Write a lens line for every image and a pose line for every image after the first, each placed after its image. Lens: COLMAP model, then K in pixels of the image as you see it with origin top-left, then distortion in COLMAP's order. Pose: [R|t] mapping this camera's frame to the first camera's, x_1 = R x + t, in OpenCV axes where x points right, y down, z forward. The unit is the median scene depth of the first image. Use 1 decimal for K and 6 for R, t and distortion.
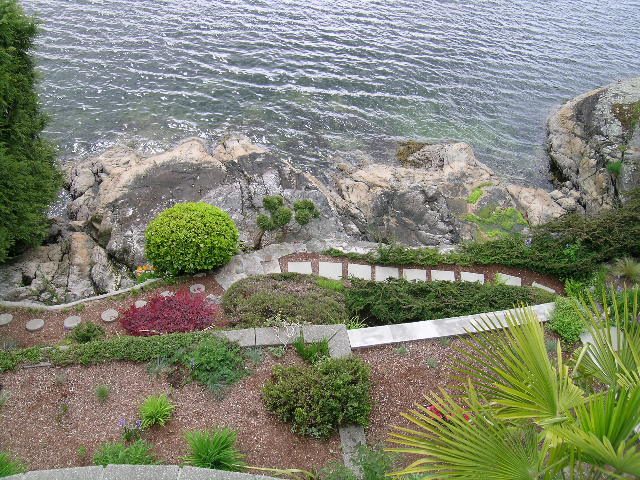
lens RADIAL K [[529.8, 0, 320.0], [0, 529.8, 240.0], [0, 0, 1]] dist [-0.088628, 0.013413]
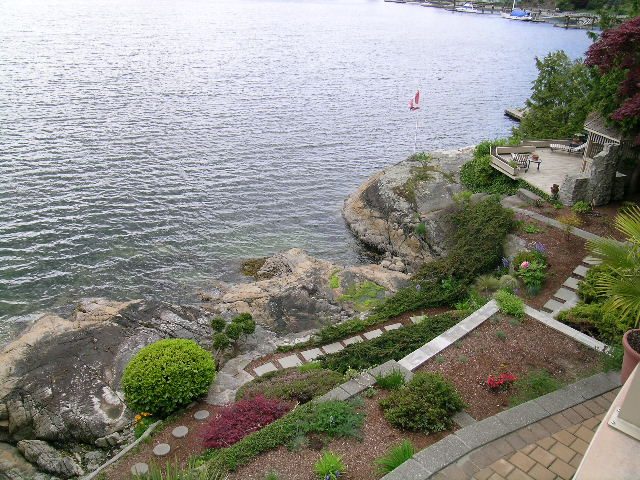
lens RADIAL K [[529.8, 0, 320.0], [0, 529.8, 240.0], [0, 0, 1]] dist [-0.088628, 0.013413]
pose [[0.846257, -0.239043, 0.476138, -0.306004], [0.356191, 0.918453, -0.171964, 0.025493], [-0.396204, 0.315122, 0.862392, -0.049815]]
